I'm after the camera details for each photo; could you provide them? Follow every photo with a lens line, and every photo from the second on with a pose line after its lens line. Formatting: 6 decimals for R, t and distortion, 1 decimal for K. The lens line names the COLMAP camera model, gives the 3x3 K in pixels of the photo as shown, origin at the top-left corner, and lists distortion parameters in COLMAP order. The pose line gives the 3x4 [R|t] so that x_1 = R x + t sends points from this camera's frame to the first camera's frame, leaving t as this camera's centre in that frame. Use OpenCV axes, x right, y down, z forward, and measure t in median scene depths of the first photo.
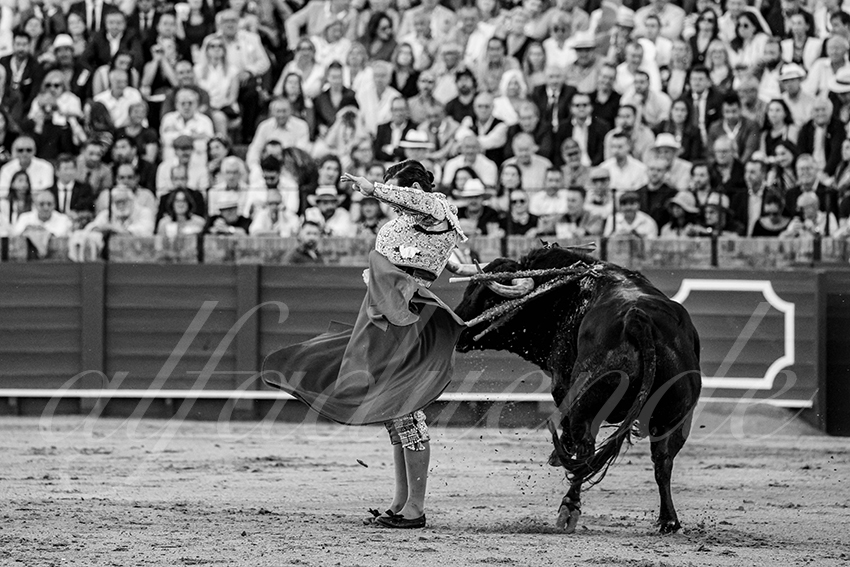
lens RADIAL K [[6189.5, 0, 424.8], [0, 6189.5, 282.5], [0, 0, 1]] dist [0.037628, 0.000000]
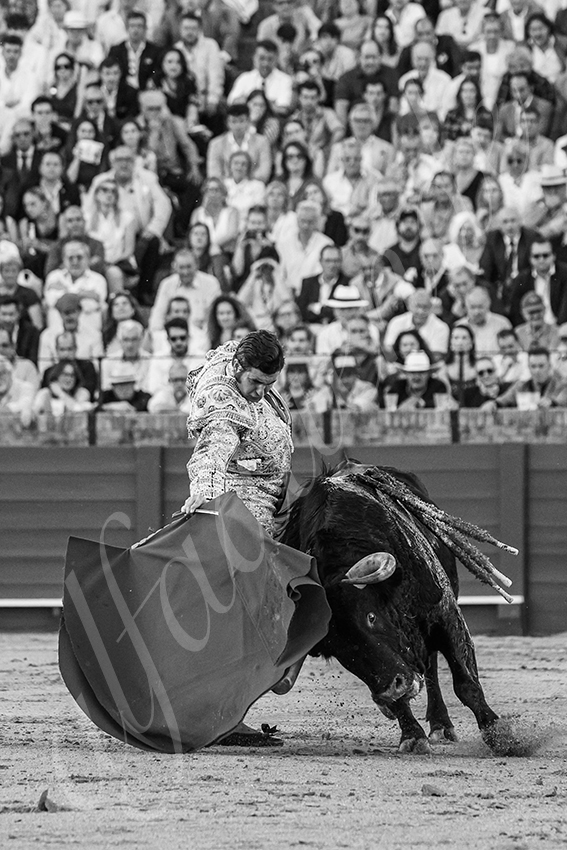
lens RADIAL K [[5037.4, 0, 283.9], [0, 5037.4, 424.7], [0, 0, 1]] dist [1.082376, 0.000000]
pose [[0.999818, -0.015386, 0.011255, -0.017588], [0.015454, 0.999863, -0.005971, -0.001546], [-0.011162, 0.006144, 0.999919, 0.301859]]
